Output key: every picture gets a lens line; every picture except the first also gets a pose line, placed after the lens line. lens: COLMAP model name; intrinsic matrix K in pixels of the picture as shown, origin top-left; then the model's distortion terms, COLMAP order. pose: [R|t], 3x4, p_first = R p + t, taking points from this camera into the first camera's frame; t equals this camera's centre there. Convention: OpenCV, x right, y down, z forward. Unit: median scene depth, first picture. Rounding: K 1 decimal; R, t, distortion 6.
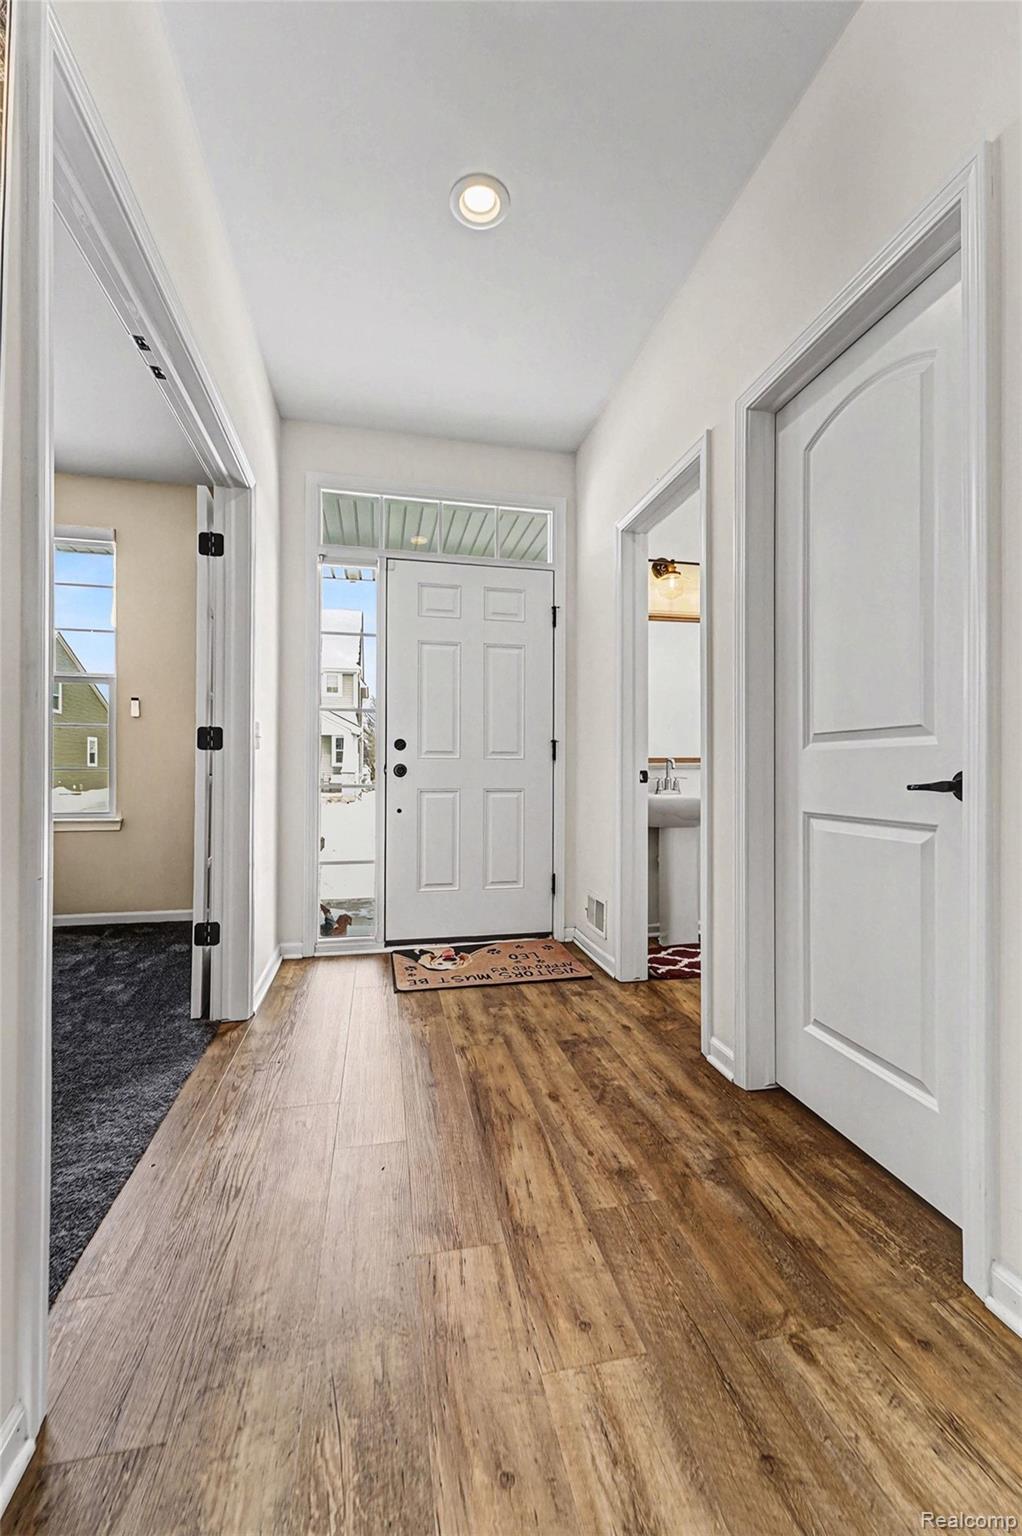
lens RADIAL K [[637.9, 0, 512.2], [0, 637.9, 768.8], [0, 0, 1]] dist [0.004829, 0.000313]
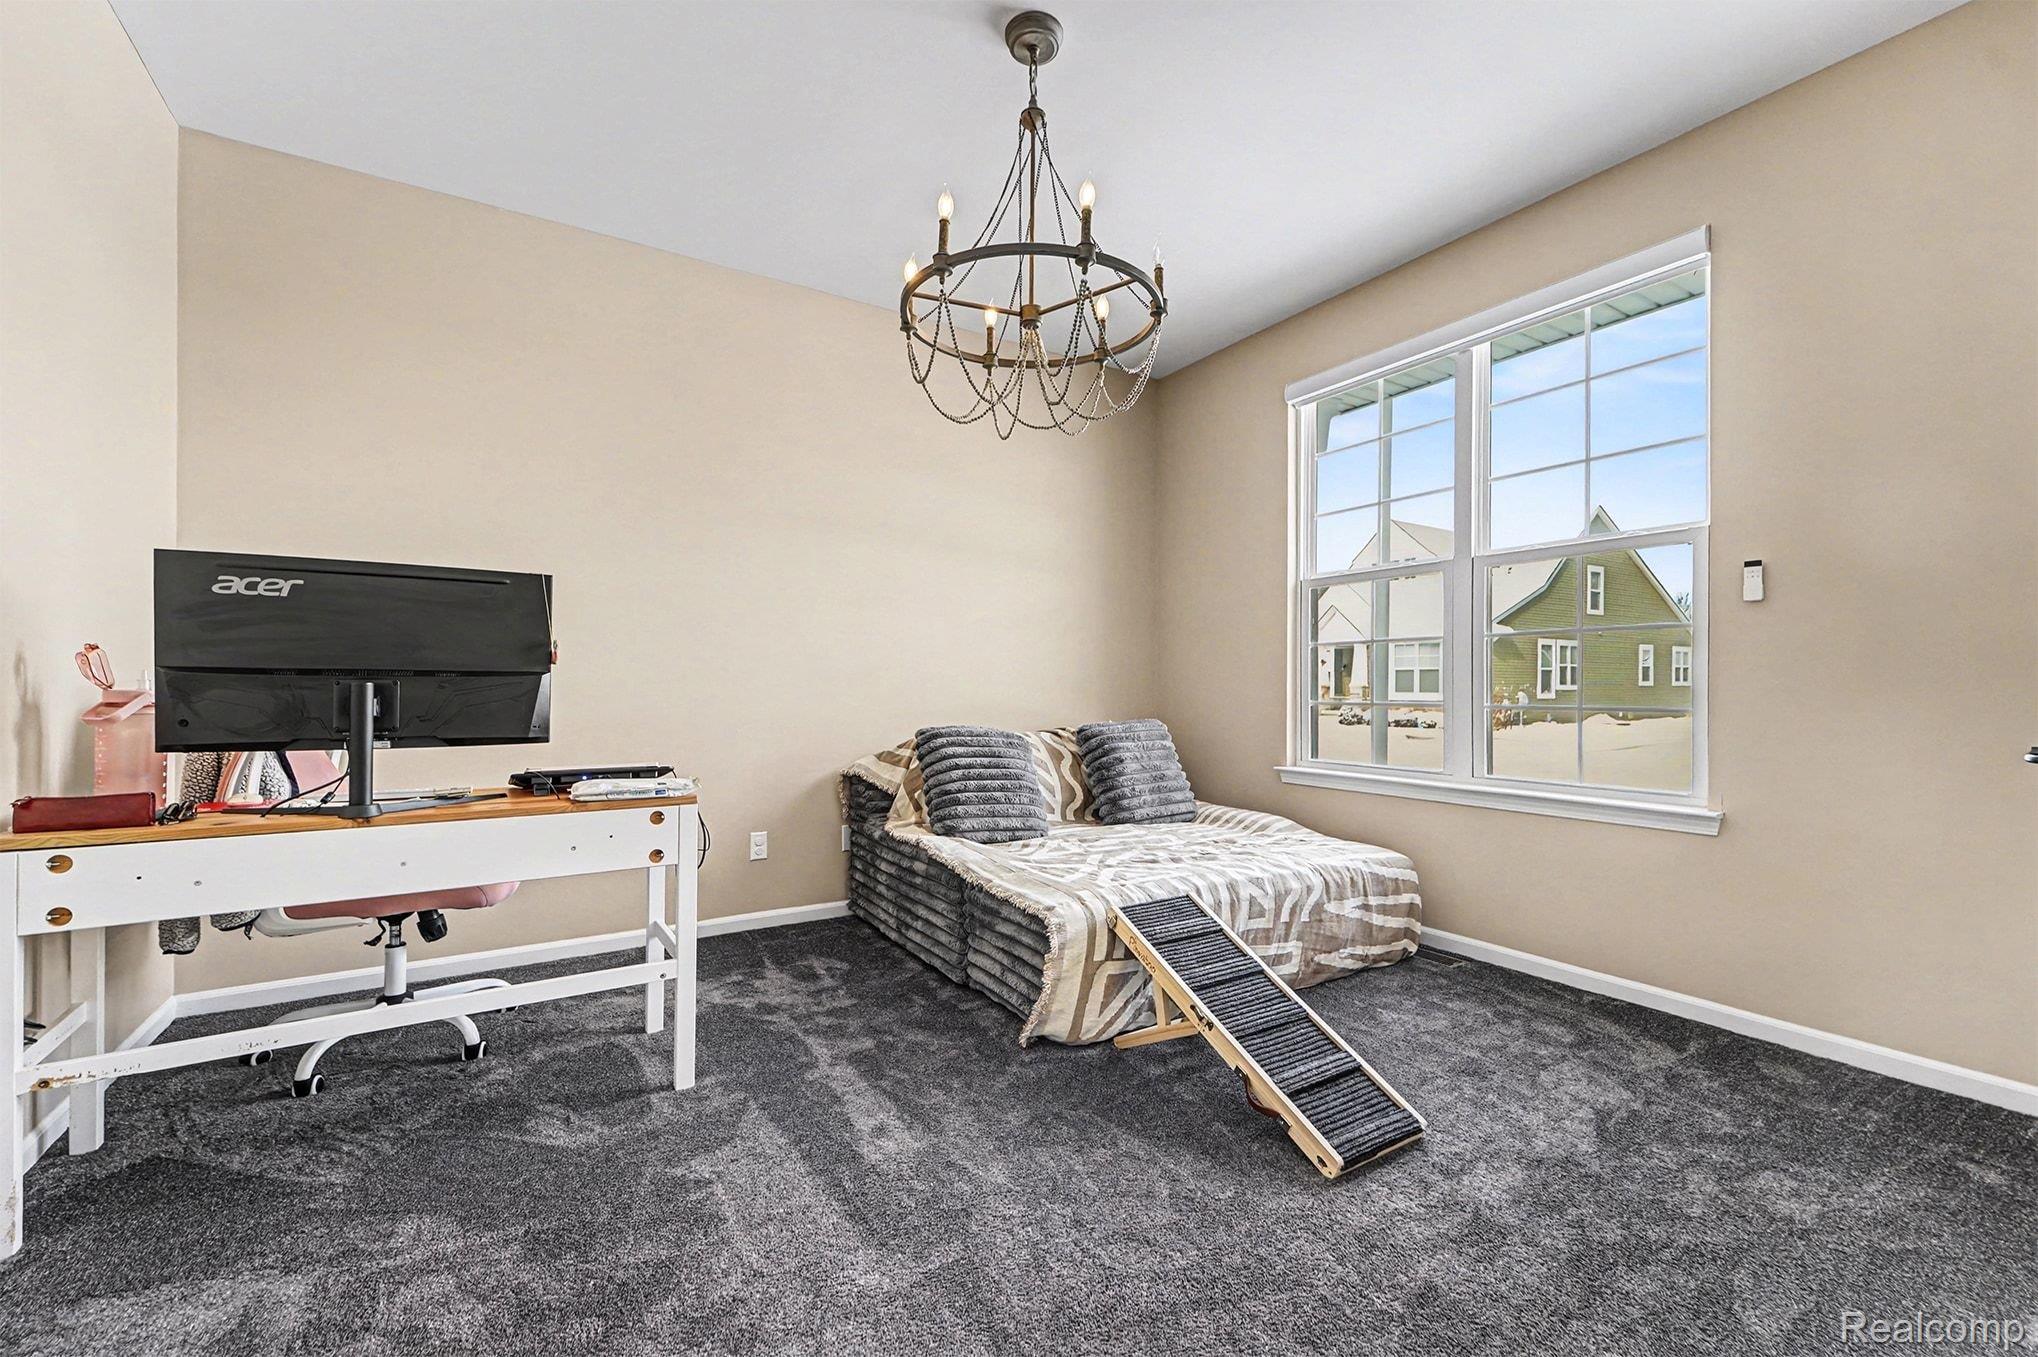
lens RADIAL K [[846.4, 0, 1023.3], [0, 846.4, 687.1], [0, 0, 1]] dist [0.004829, 0.000313]
pose [[0.349347, -0.000636, -0.936993, -0.190317], [-0.000861, 0.999999, -0.000999, -0.016909], [0.936993, 0.001156, 0.349346, 0.275374]]
